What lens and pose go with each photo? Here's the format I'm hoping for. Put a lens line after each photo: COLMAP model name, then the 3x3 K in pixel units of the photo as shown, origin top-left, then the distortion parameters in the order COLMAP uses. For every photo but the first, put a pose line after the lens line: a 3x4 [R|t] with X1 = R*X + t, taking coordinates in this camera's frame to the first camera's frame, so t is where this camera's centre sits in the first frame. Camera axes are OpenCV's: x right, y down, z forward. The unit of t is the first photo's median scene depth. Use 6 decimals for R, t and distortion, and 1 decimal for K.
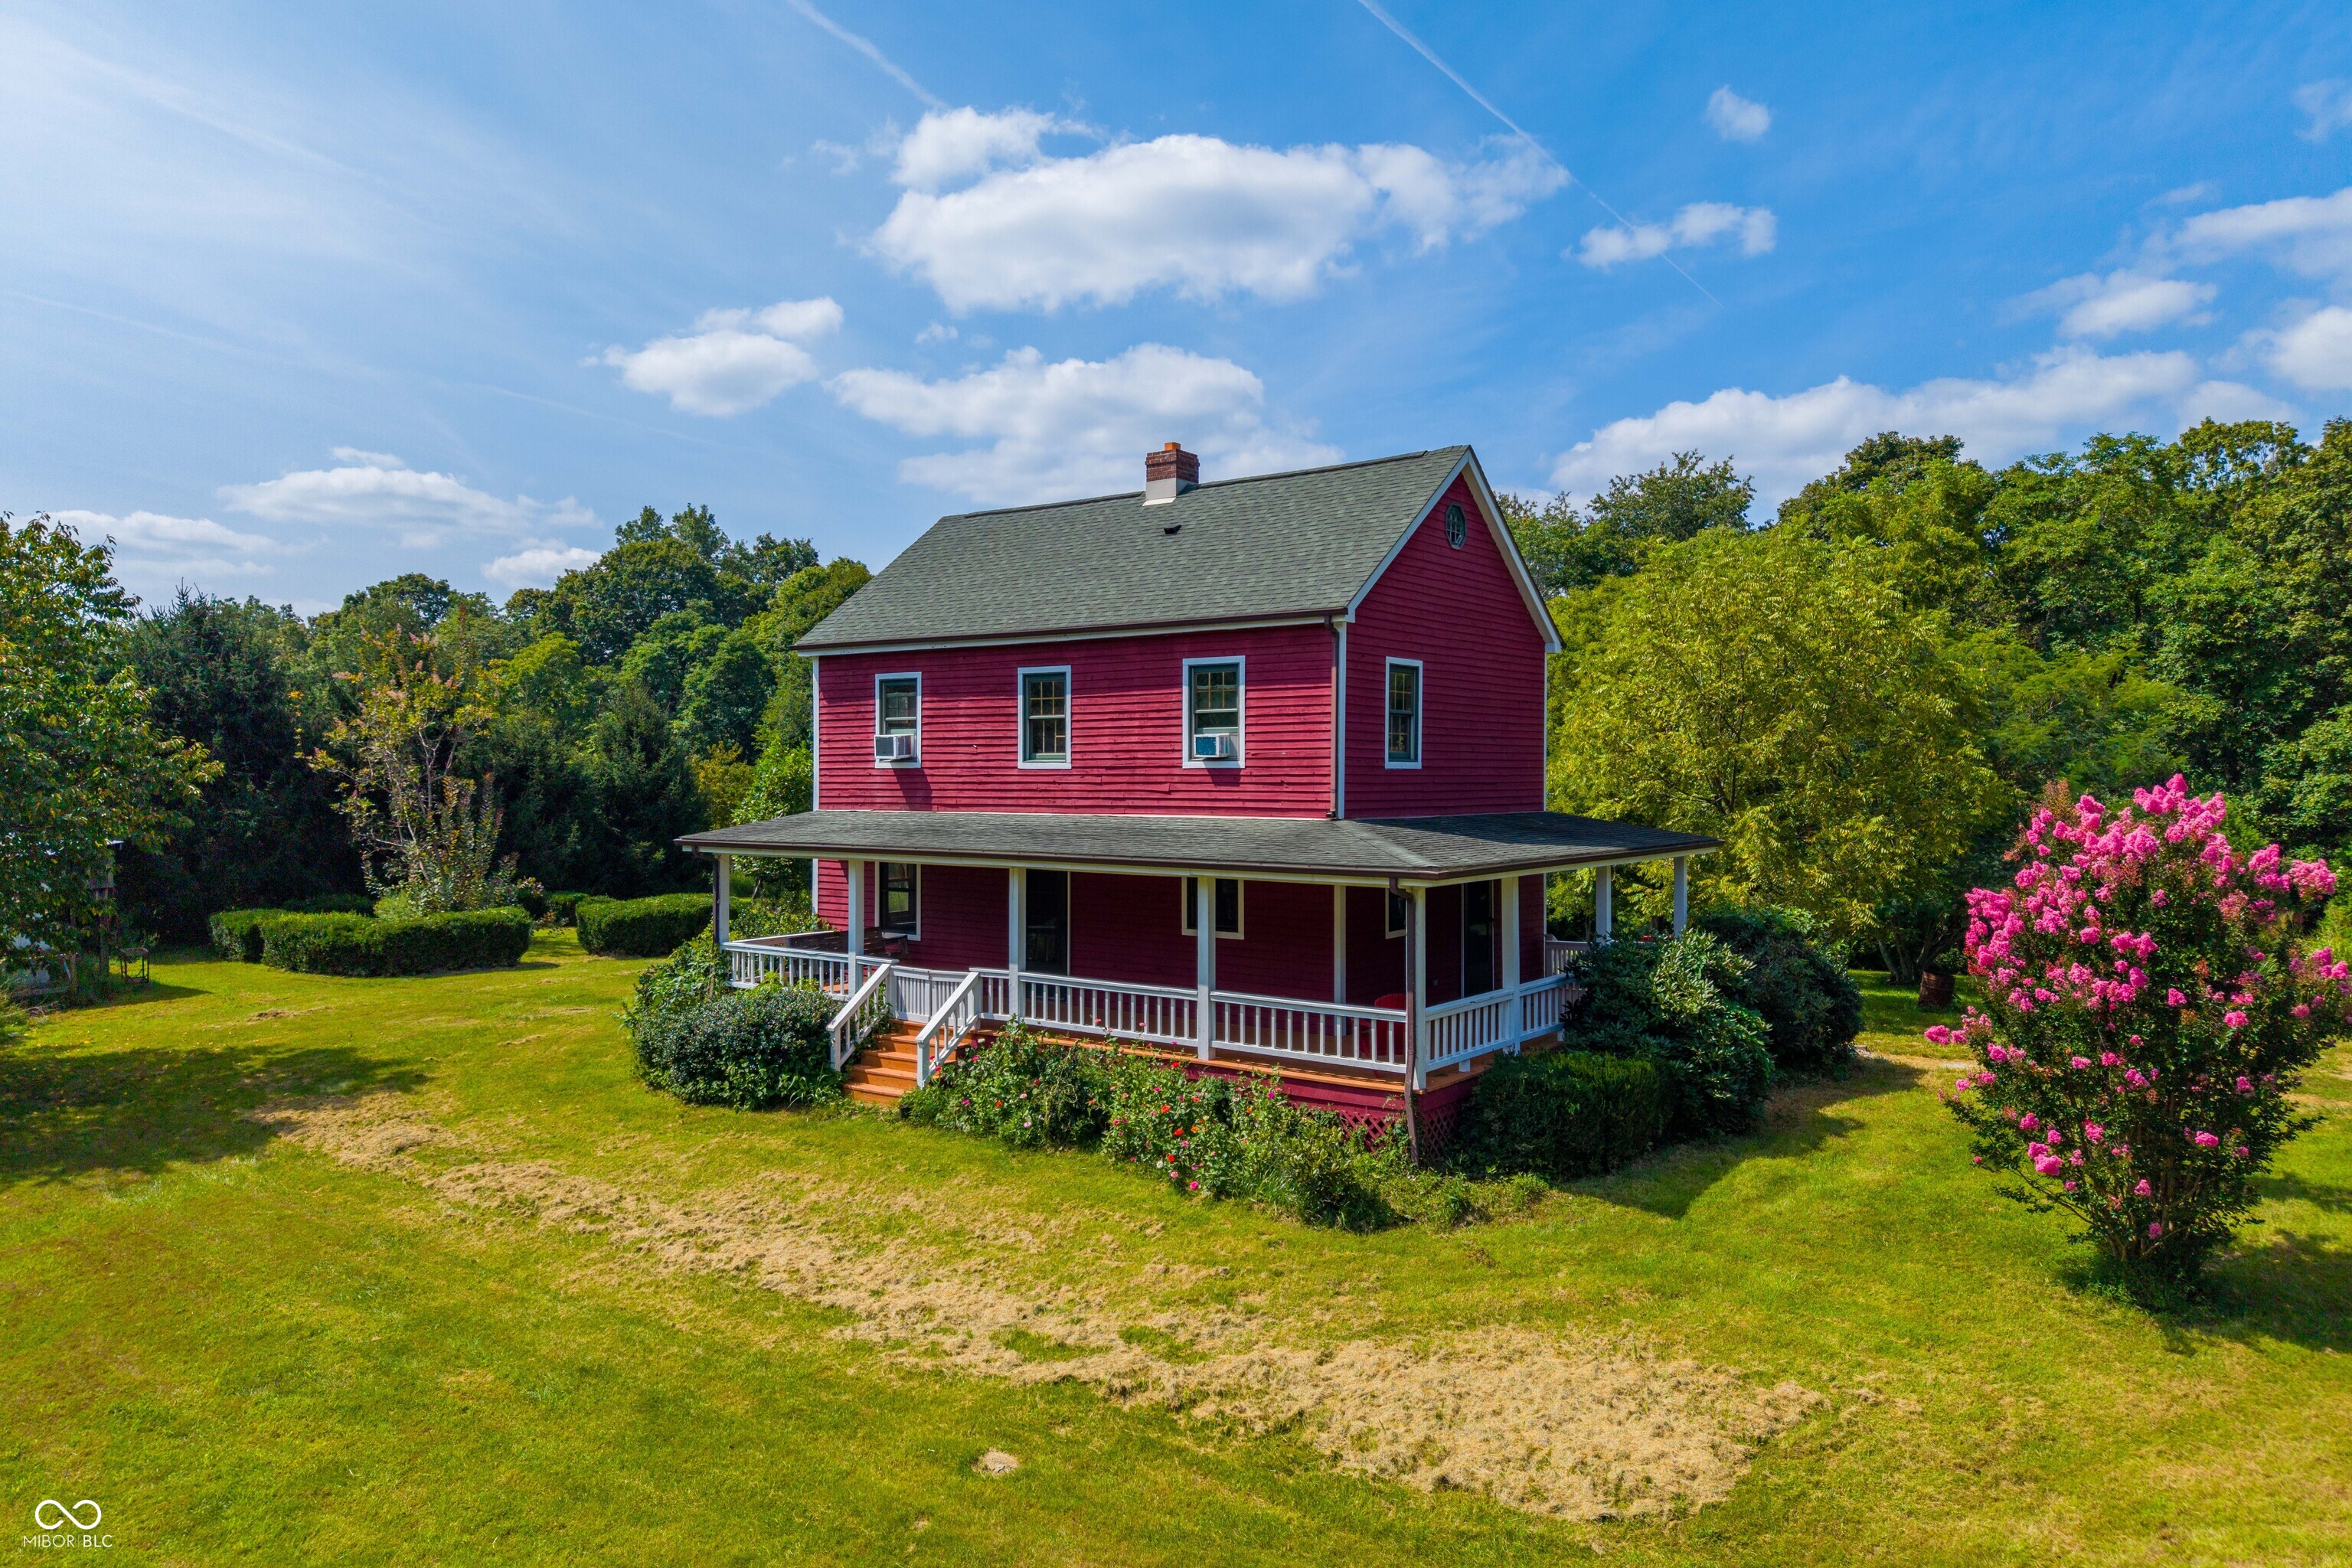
lens RADIAL K [[1573.9, 0, 1173.0], [0, 1573.9, 778.1], [0, 0, 1]] dist [-0.000357, 0.004972]
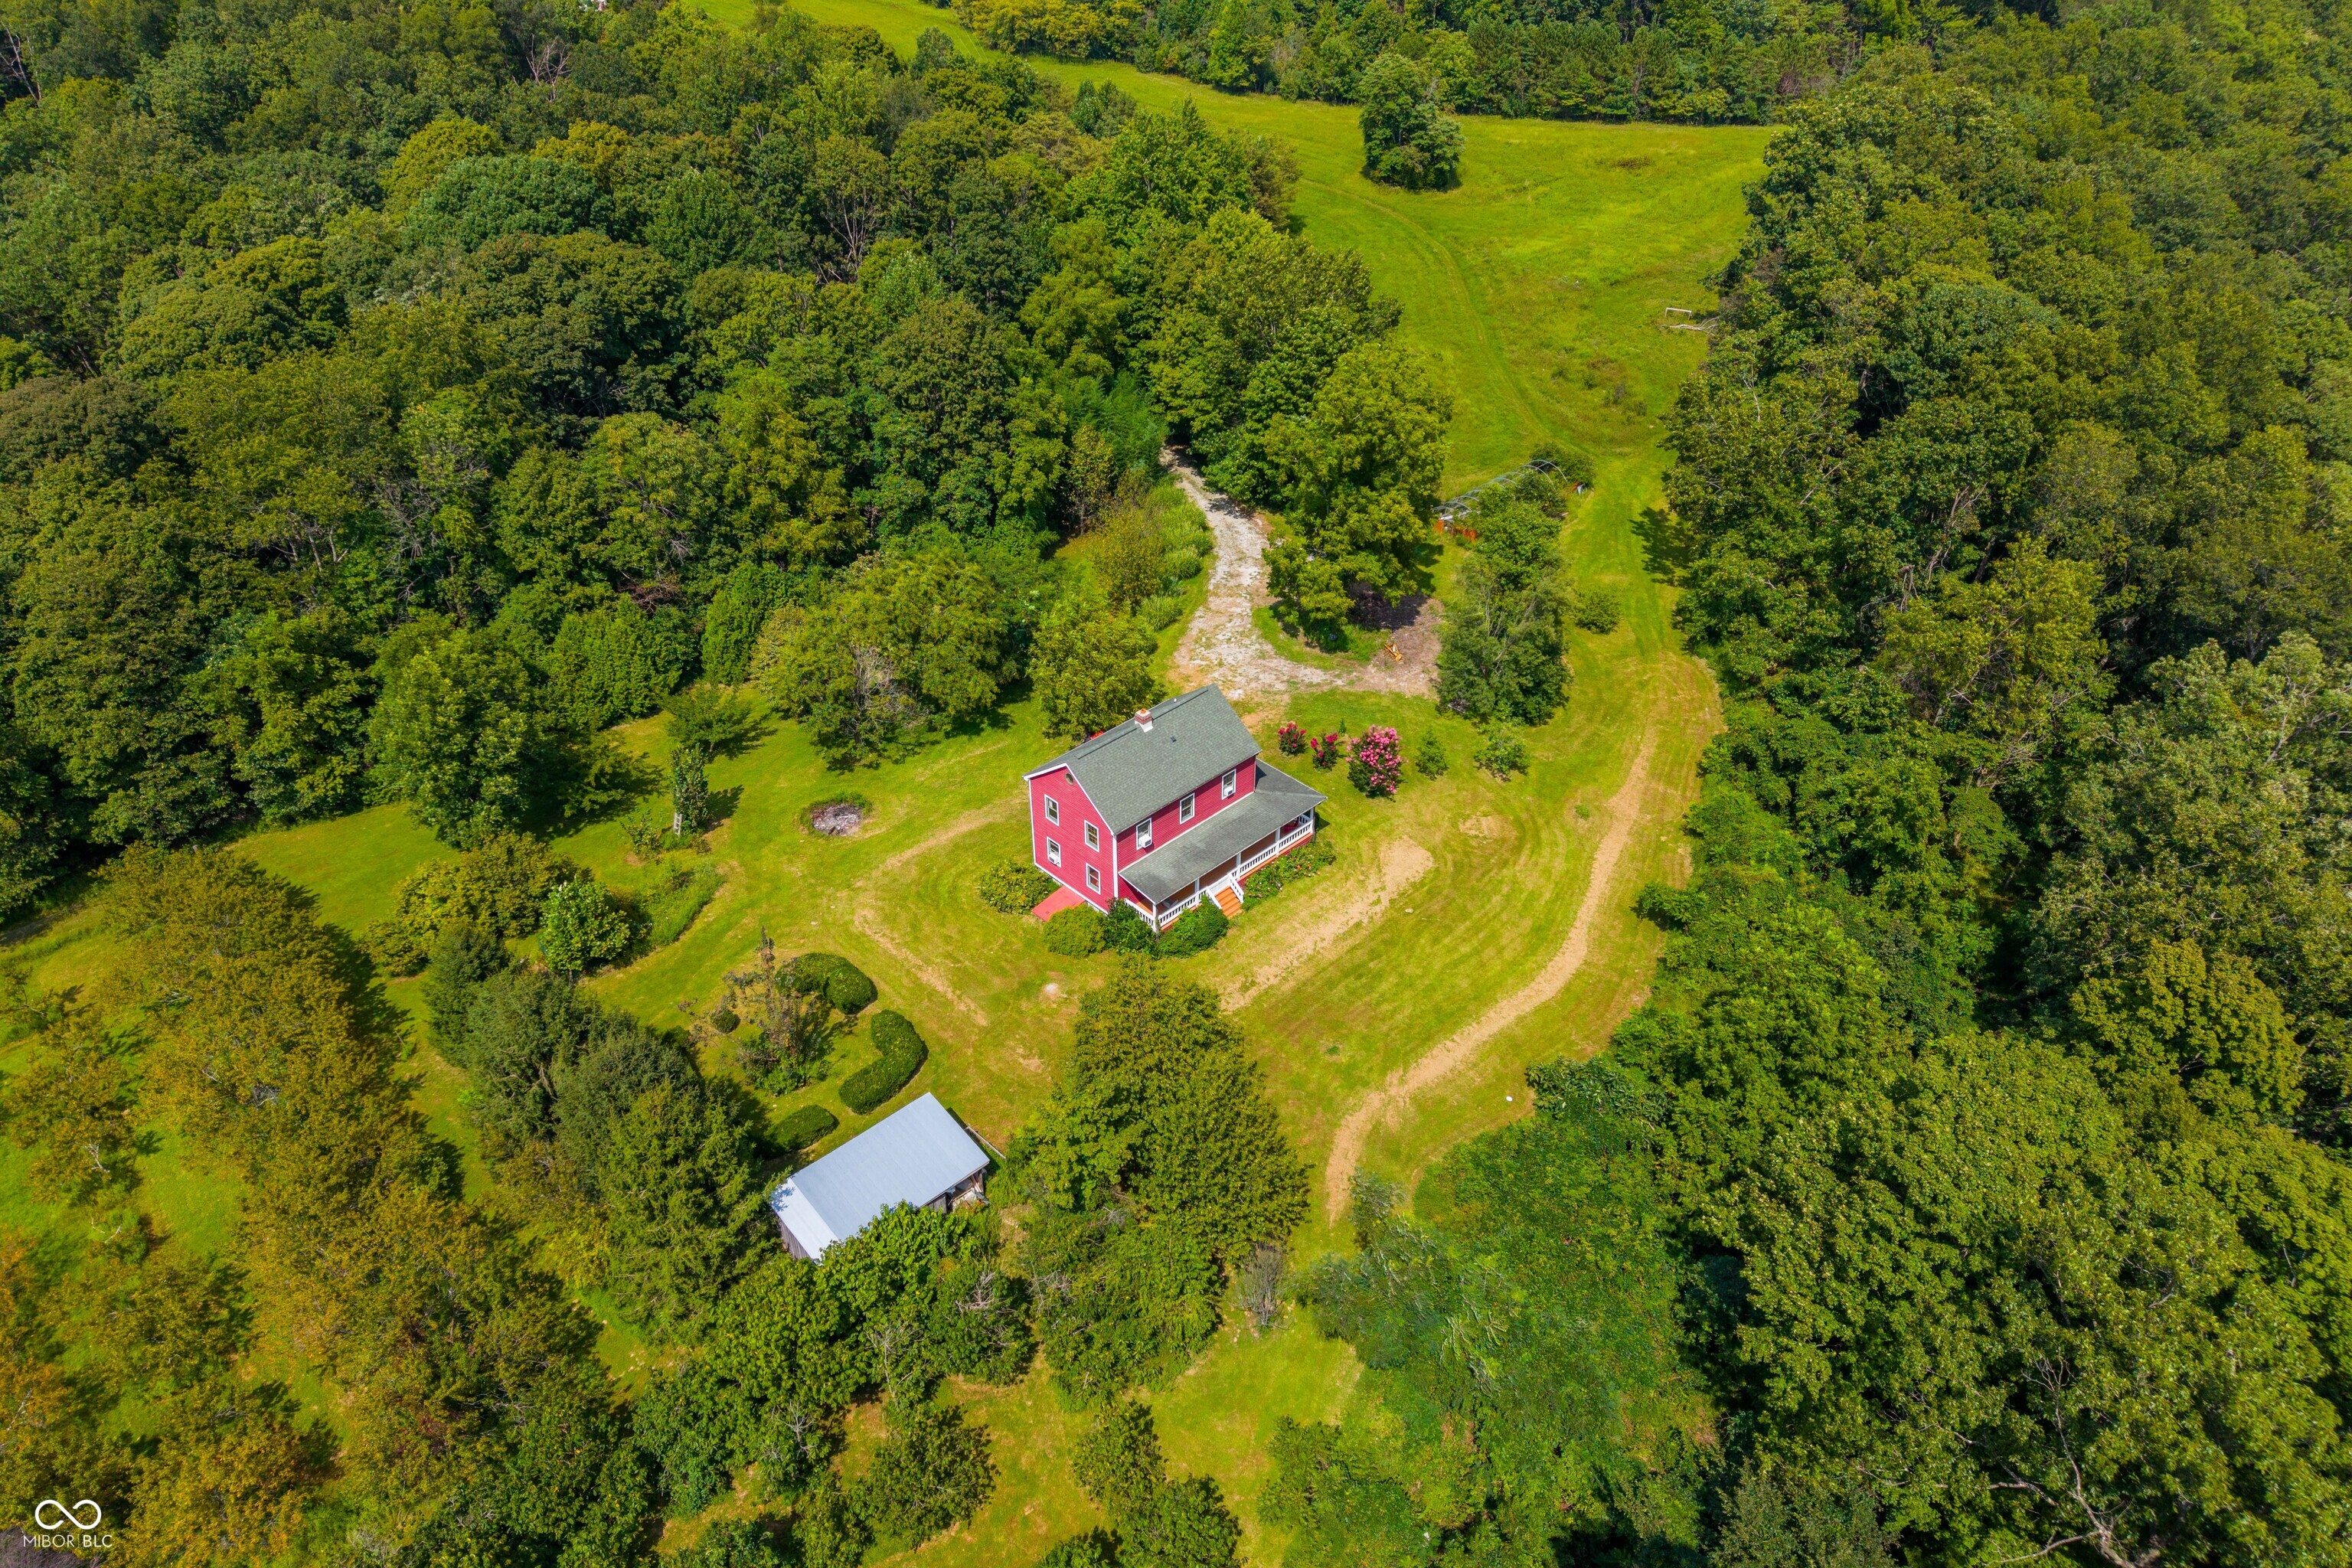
lens RADIAL K [[1576.7, 0, 1176.0], [0, 1576.7, 784.0], [0, 0, 1]] dist [-0.003836, 0.005816]
pose [[0.158261, -0.576258, 0.801798, -3.091715], [0.003838, 0.812384, 0.583110, -2.294751], [-0.987390, -0.089207, 0.130780, 0.617893]]
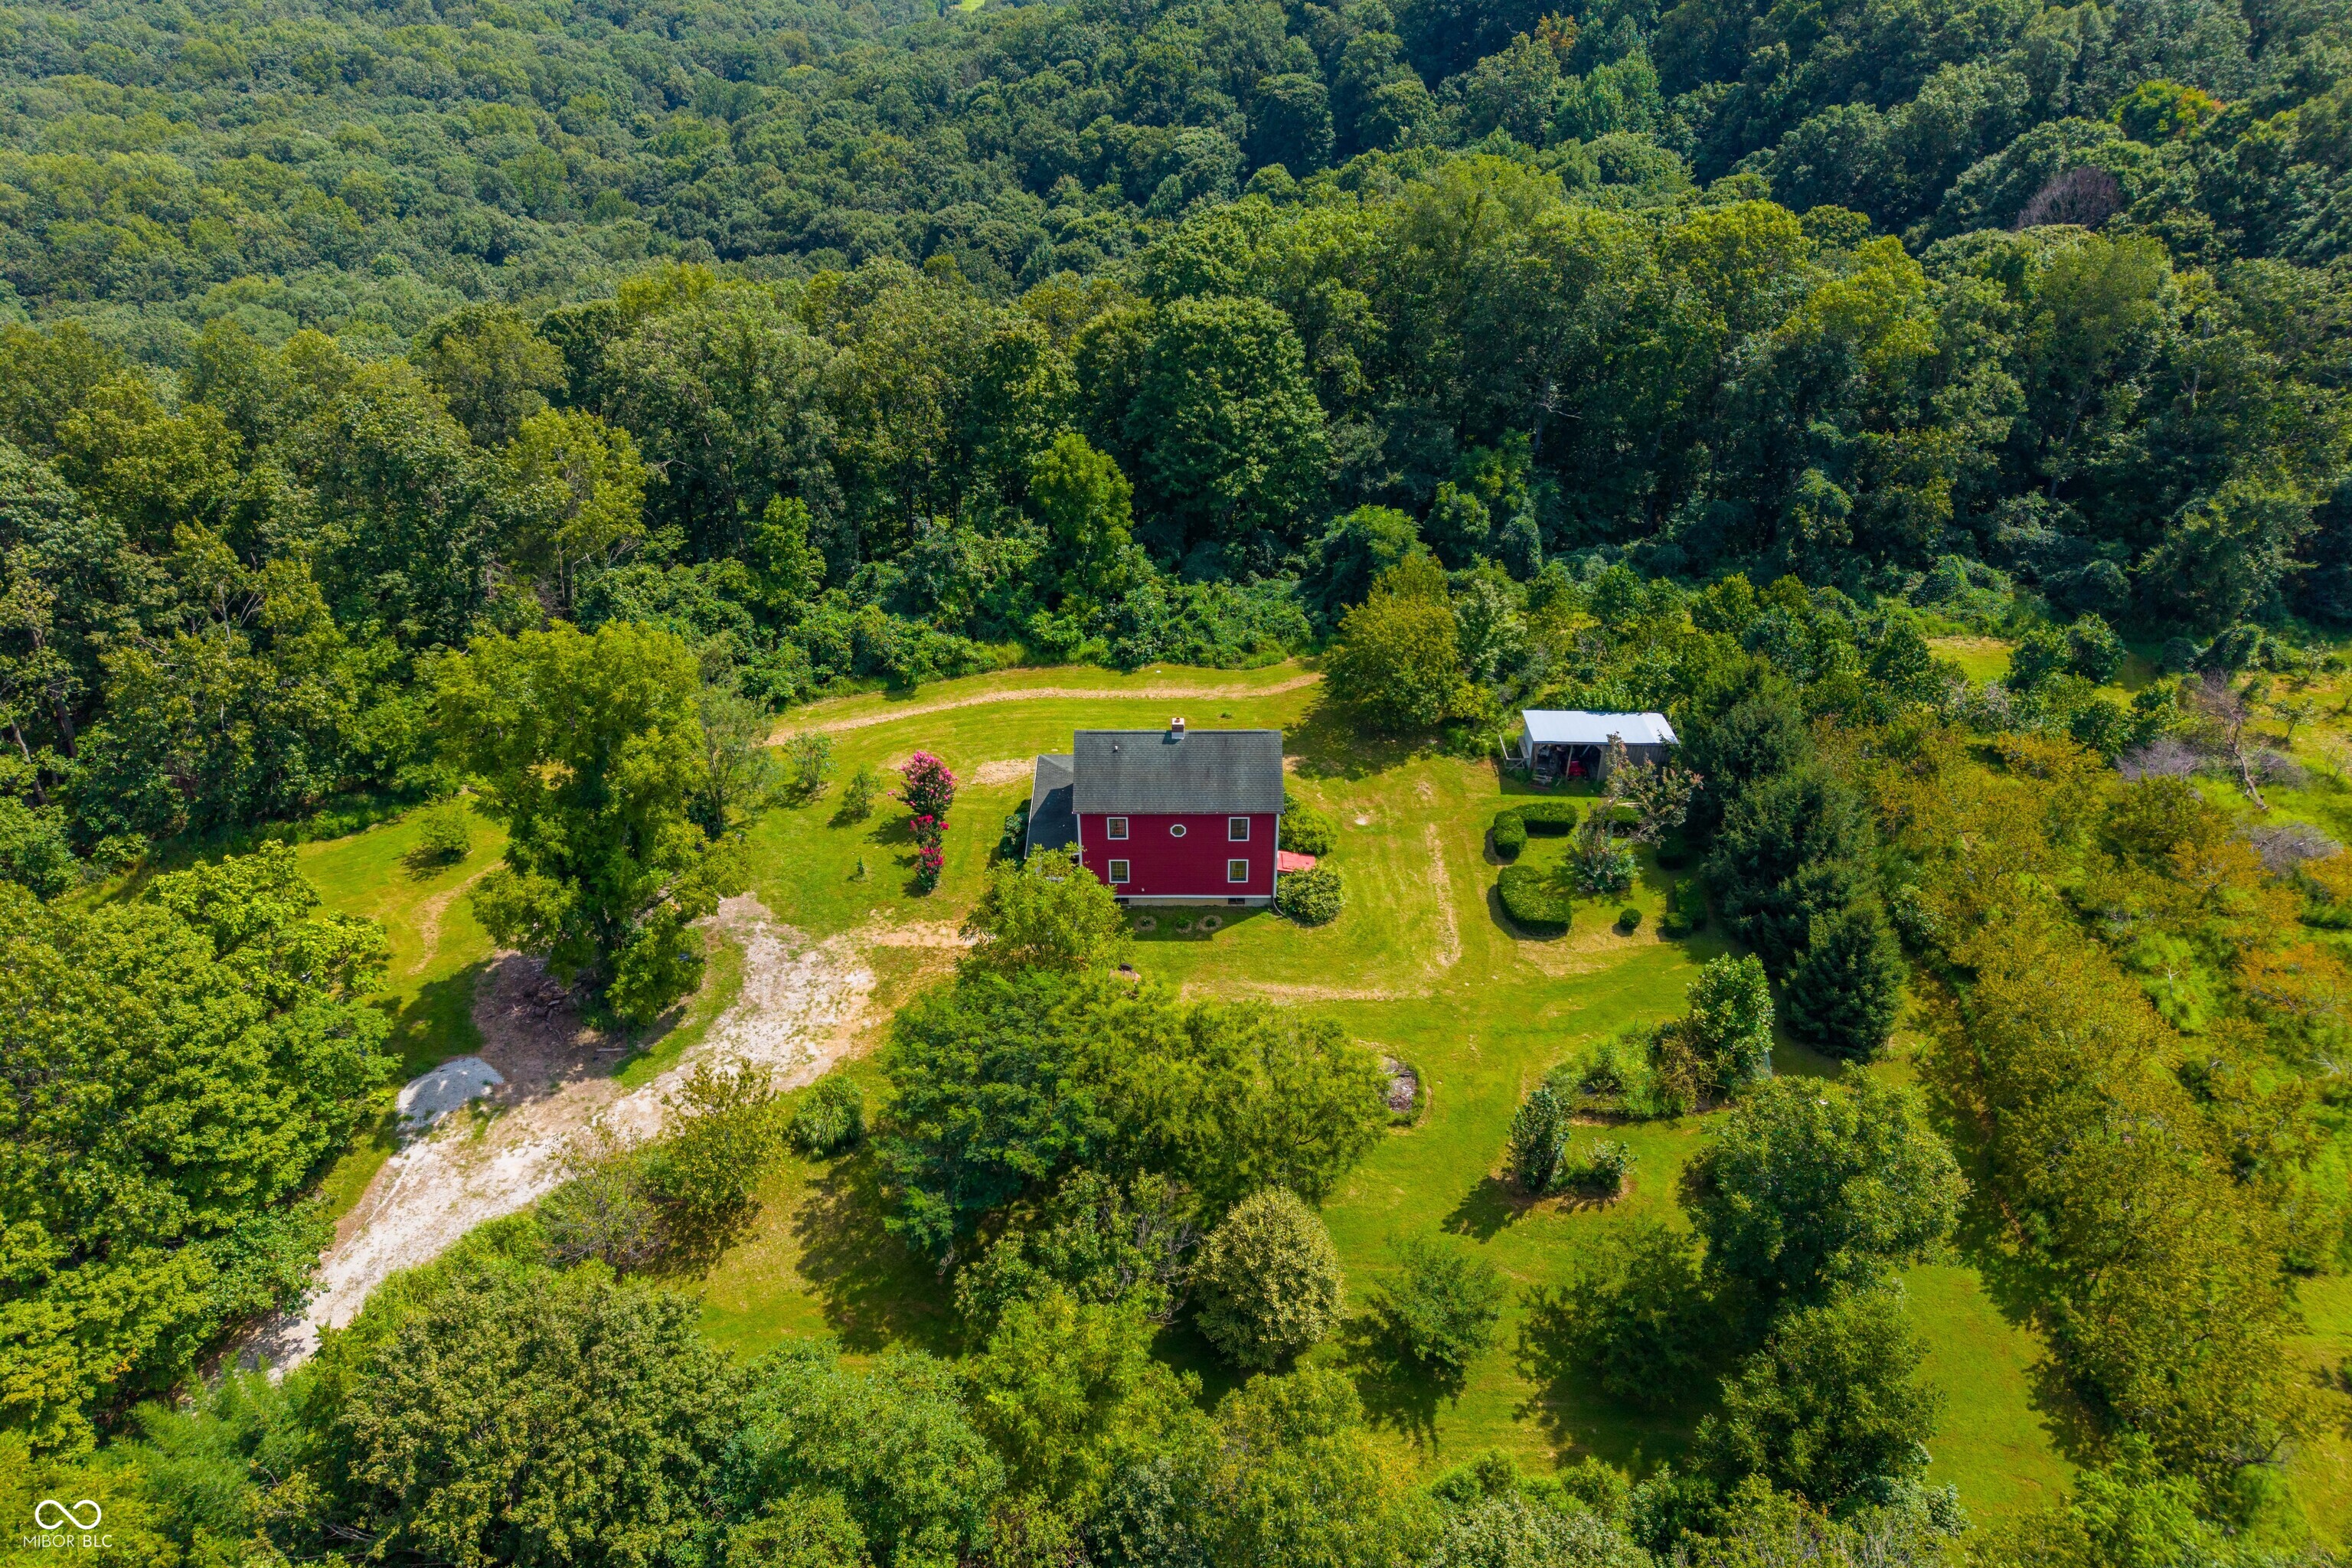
lens RADIAL K [[1563.1, 0, 1176.3], [0, 1563.1, 780.5], [0, 0, 1]] dist [0.023451, -0.024195]
pose [[-0.805705, 0.346508, -0.480387, 1.826209], [0.001880, 0.812522, 0.582928, -2.279792], [0.592314, 0.468765, -0.655304, 3.678625]]
